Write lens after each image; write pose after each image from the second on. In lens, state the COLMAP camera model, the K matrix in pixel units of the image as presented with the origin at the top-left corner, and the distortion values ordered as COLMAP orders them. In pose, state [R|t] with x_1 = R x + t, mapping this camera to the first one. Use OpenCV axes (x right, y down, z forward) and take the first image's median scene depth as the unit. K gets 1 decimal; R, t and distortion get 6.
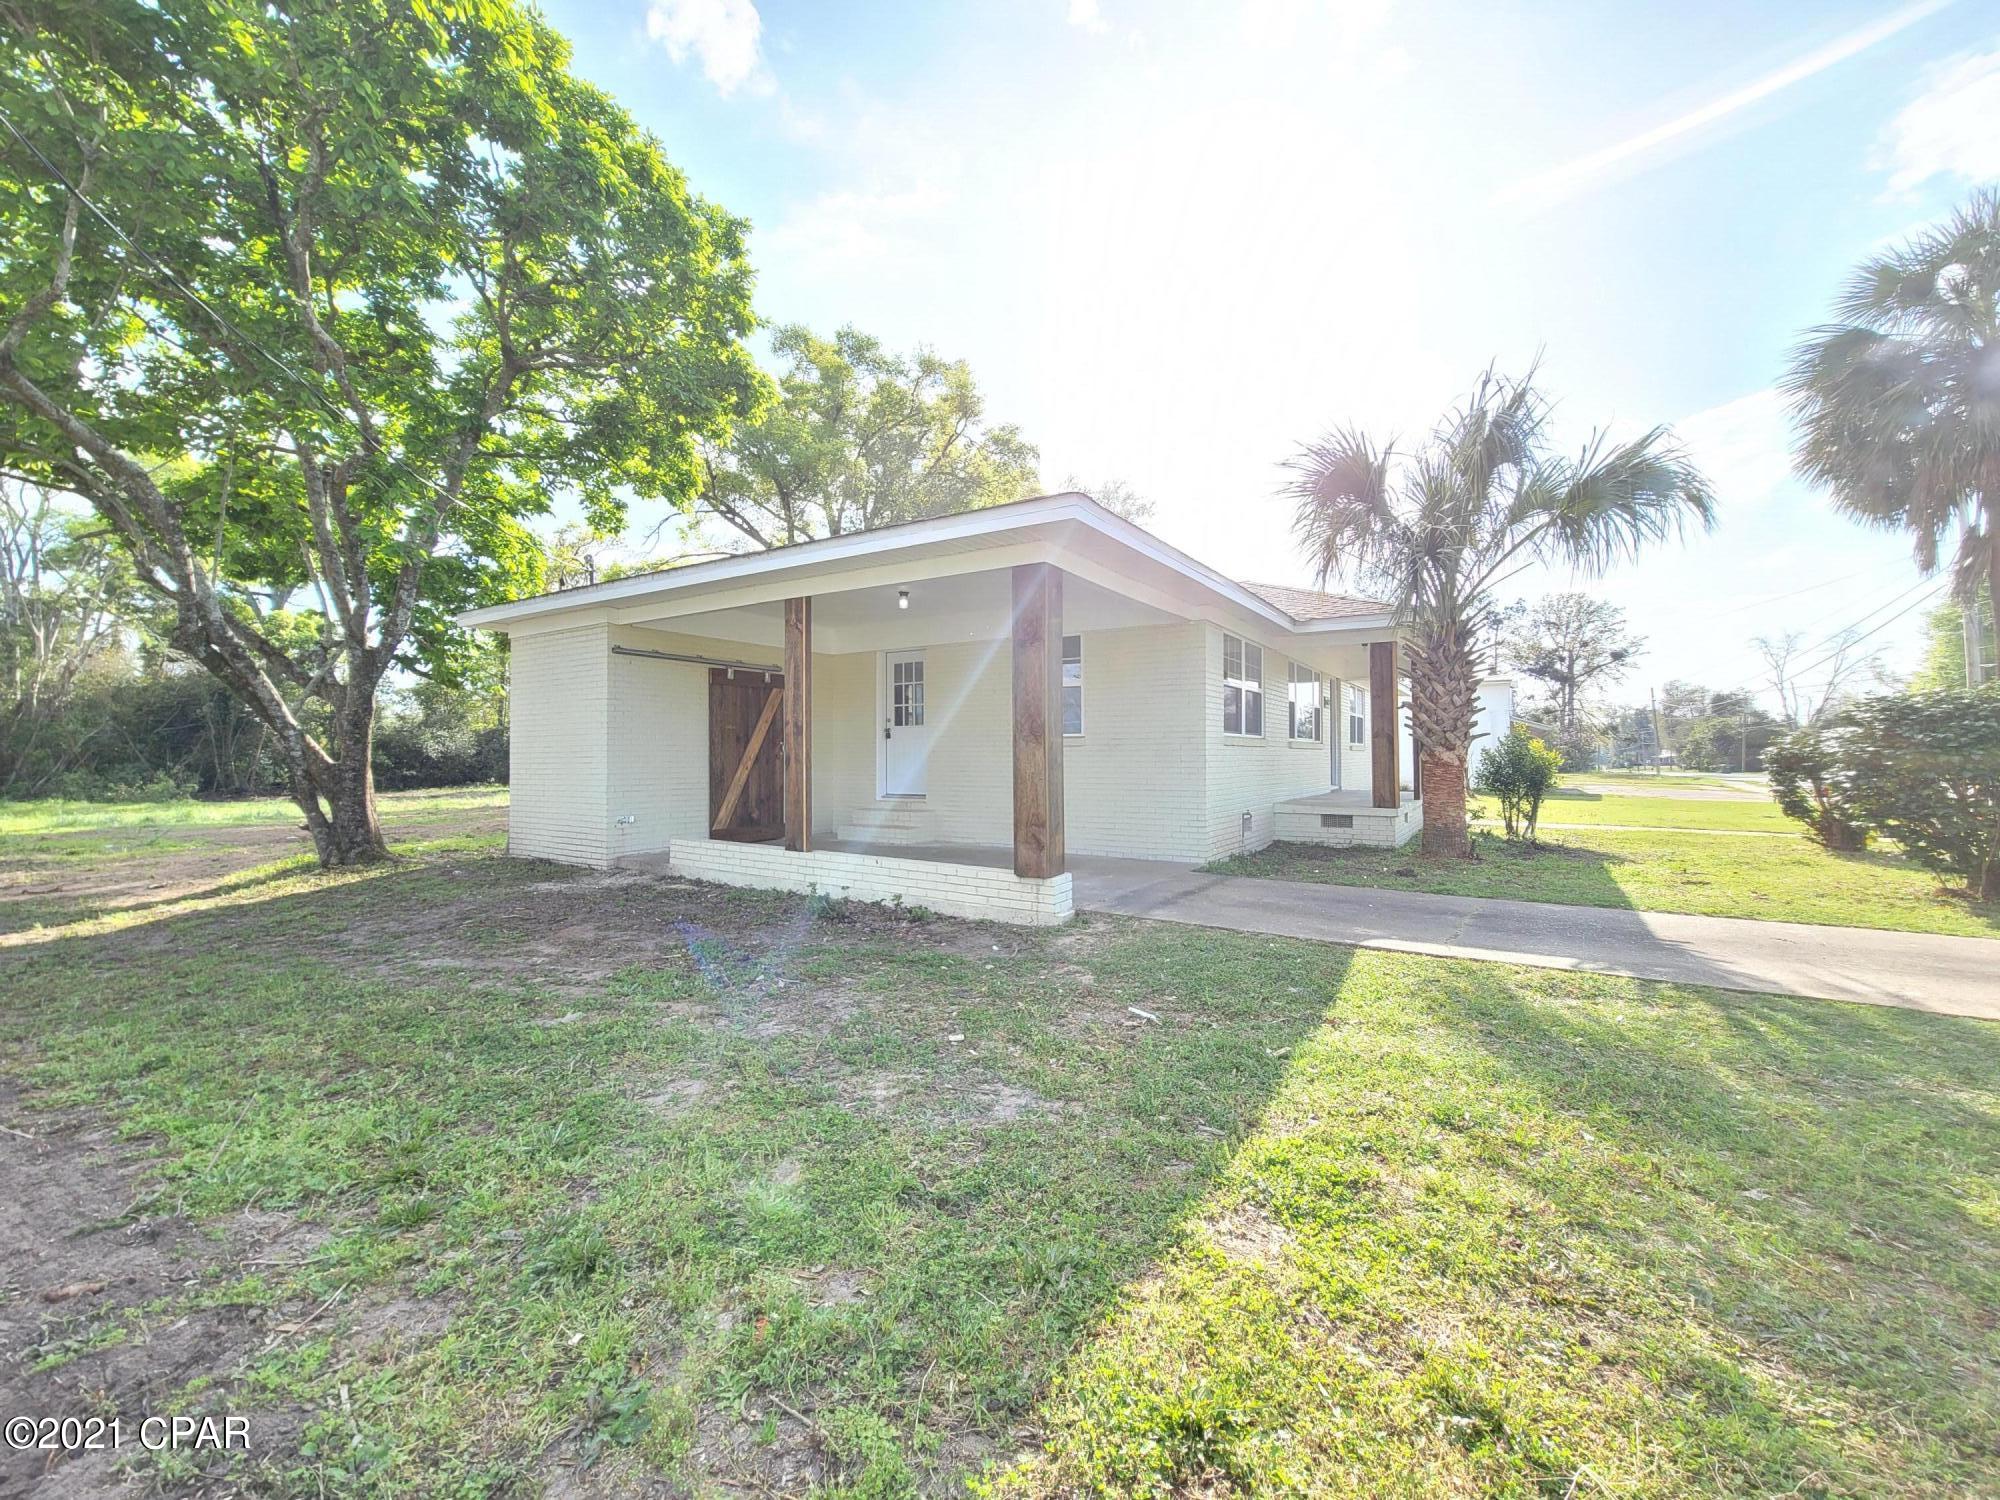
lens RADIAL K [[814.0, 0, 1000.7], [0, 814.0, 742.1], [0, 0, 1]] dist [-0.001926, 0.000573]
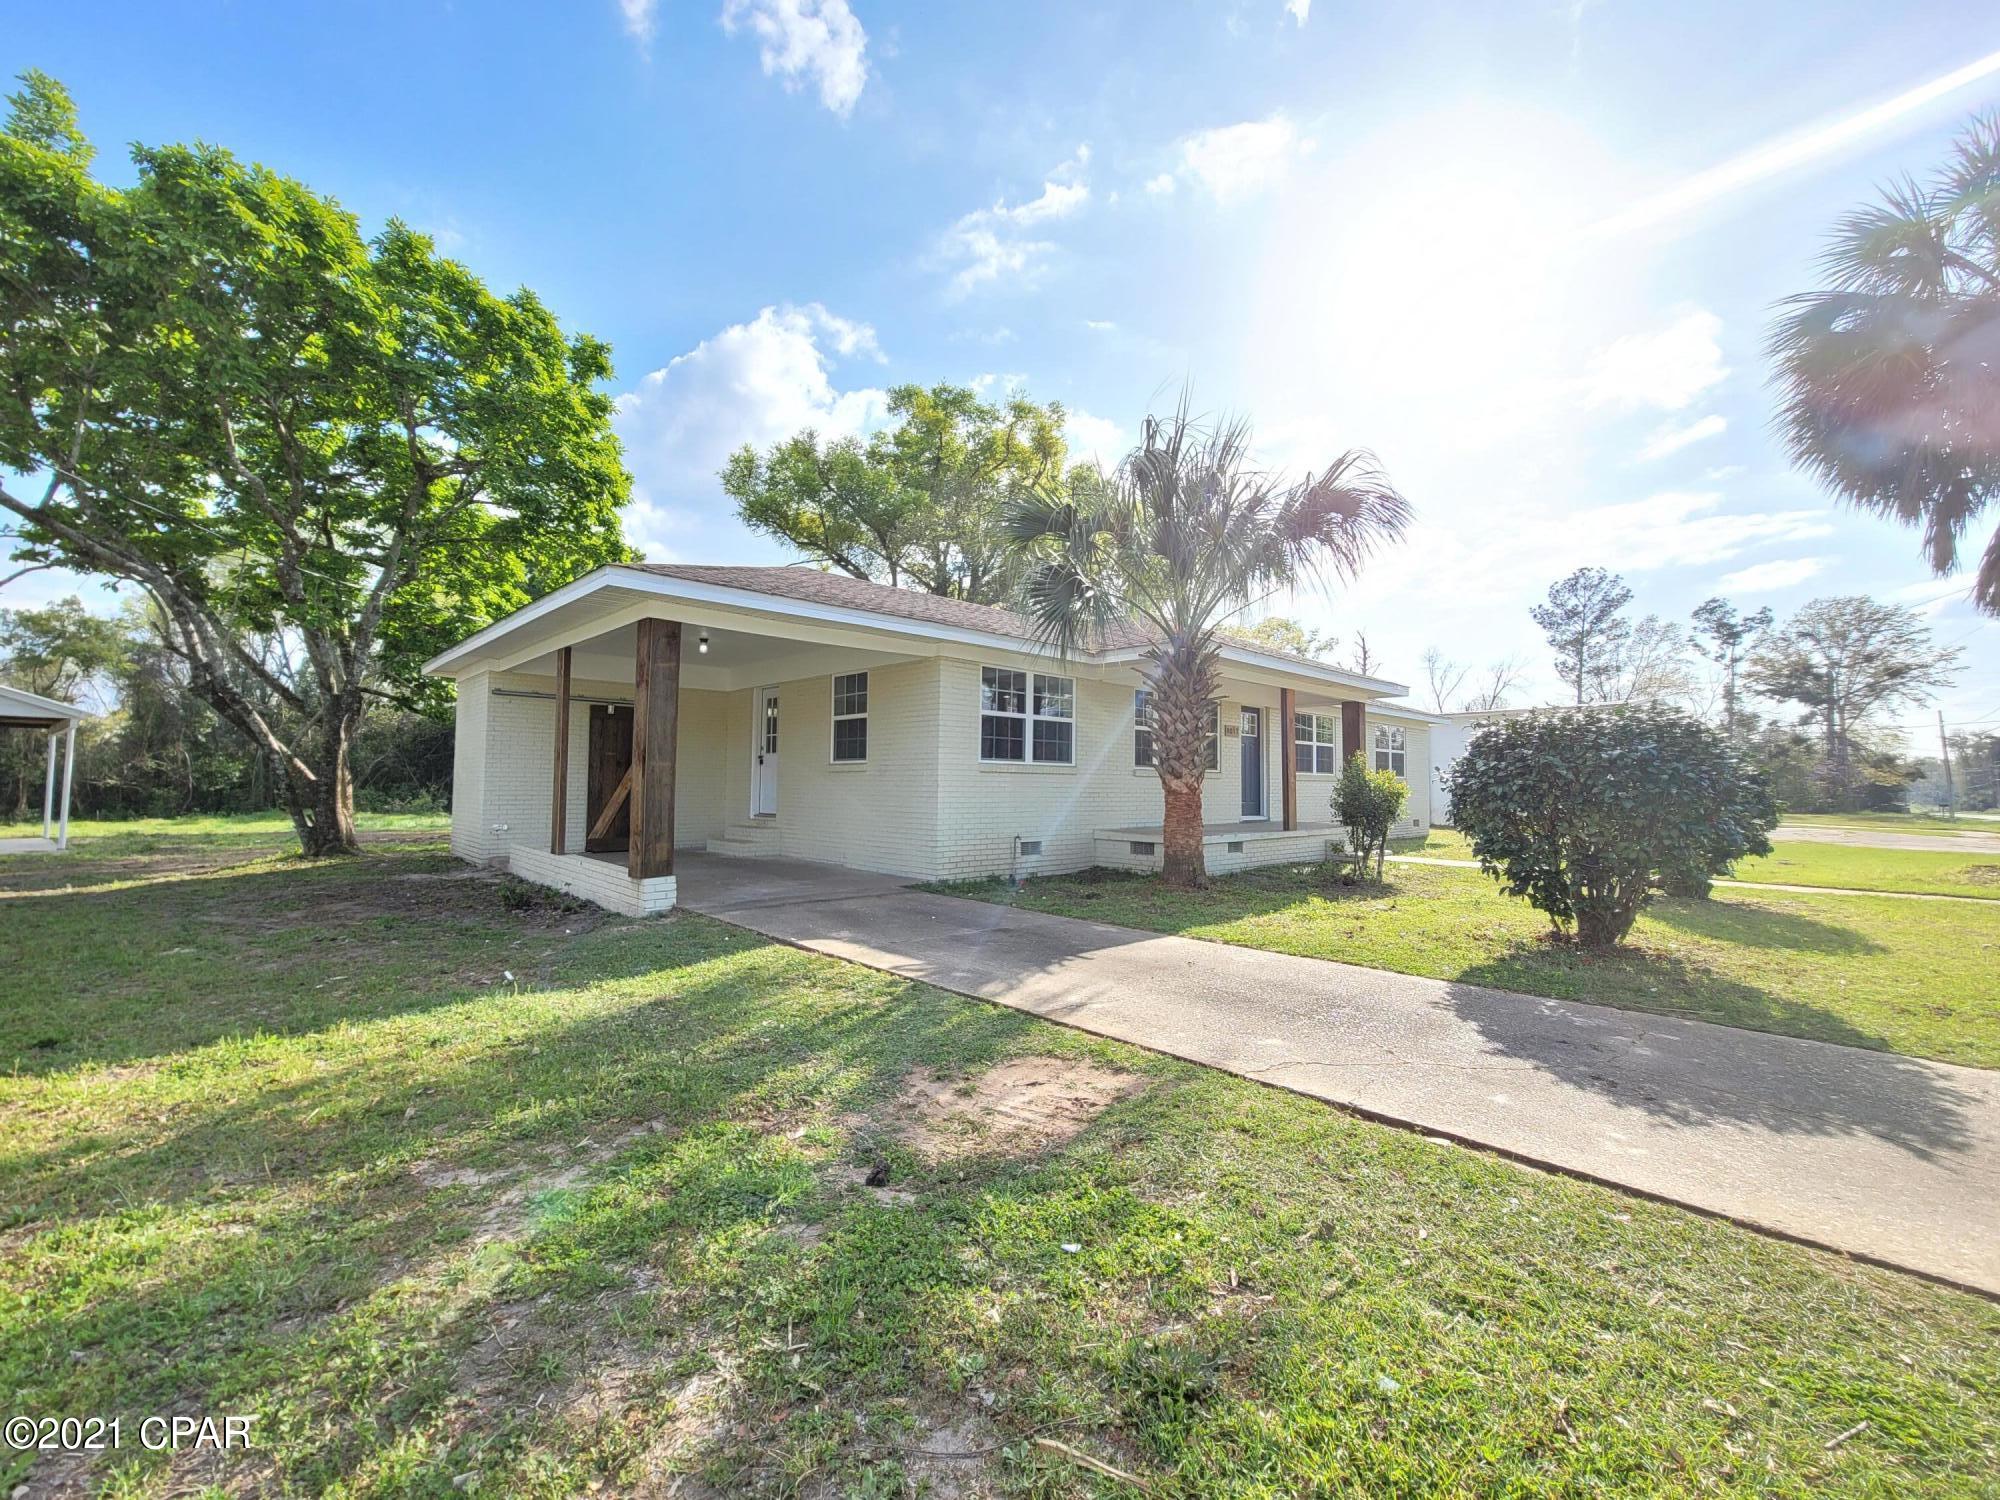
lens RADIAL K [[814.0, 0, 991.7], [0, 814.0, 735.4], [0, 0, 1]] dist [-0.001926, 0.000573]
pose [[0.972247, -0.002261, -0.233948, 0.128170], [-0.008081, 0.999032, -0.043239, 0.000503], [0.233819, 0.043930, 0.971287, -0.008233]]
